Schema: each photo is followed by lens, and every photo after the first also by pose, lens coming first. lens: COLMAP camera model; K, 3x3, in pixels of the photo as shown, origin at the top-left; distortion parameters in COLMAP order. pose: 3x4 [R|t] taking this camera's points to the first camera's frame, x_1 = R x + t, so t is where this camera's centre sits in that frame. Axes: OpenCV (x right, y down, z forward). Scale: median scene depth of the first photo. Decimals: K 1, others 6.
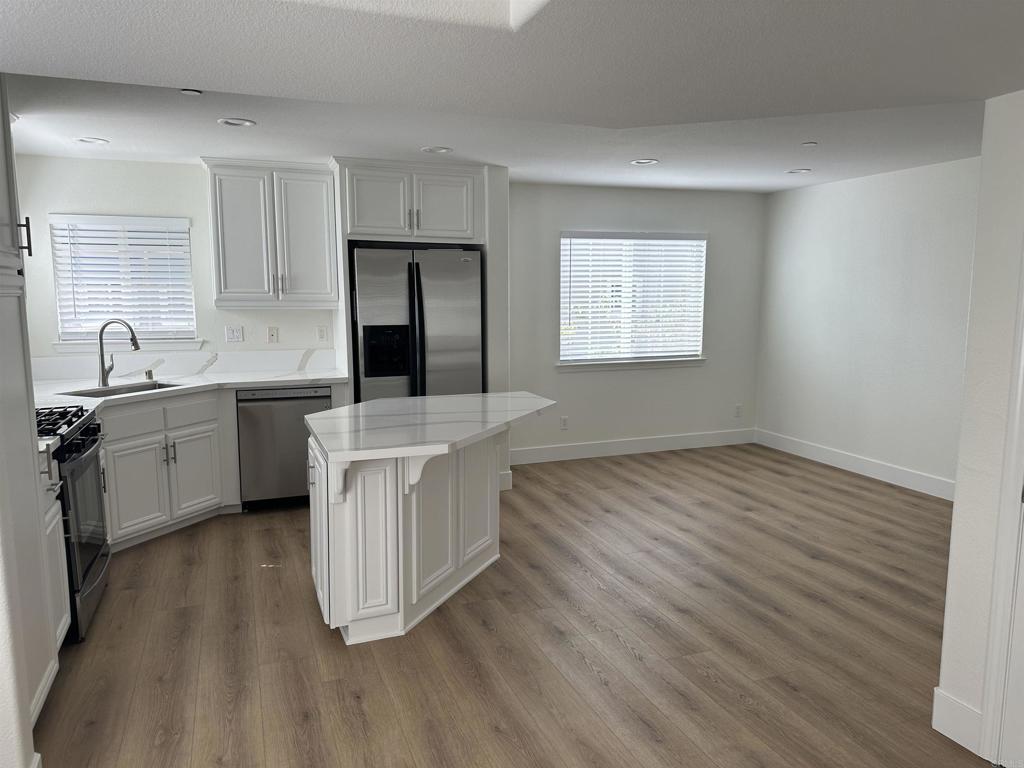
lens RADIAL K [[718.9, 0, 504.1], [0, 718.9, 389.8], [0, 0, 1]] dist [0.059335, -0.062838]
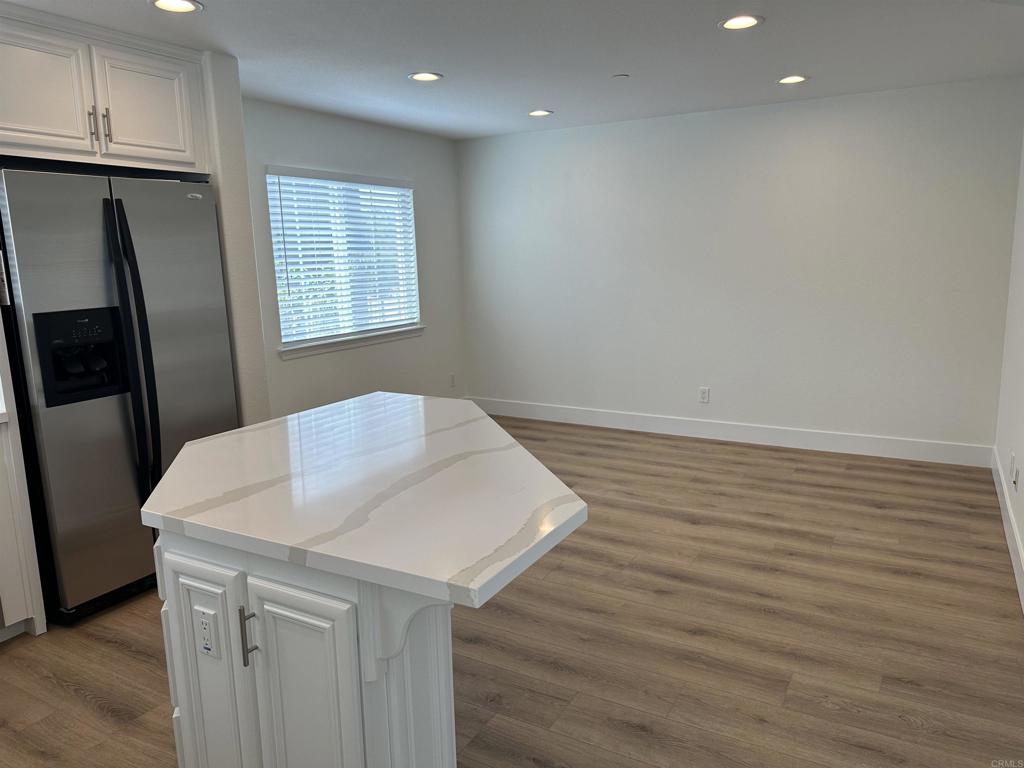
lens RADIAL K [[718.9, 0, 518.9], [0, 718.9, 387.0], [0, 0, 1]] dist [0.059335, -0.062838]
pose [[0.766906, -0.135456, 0.627302, -0.262478], [0.107854, 0.990772, 0.082085, -0.039613], [-0.632632, 0.004706, 0.774438, 0.338491]]
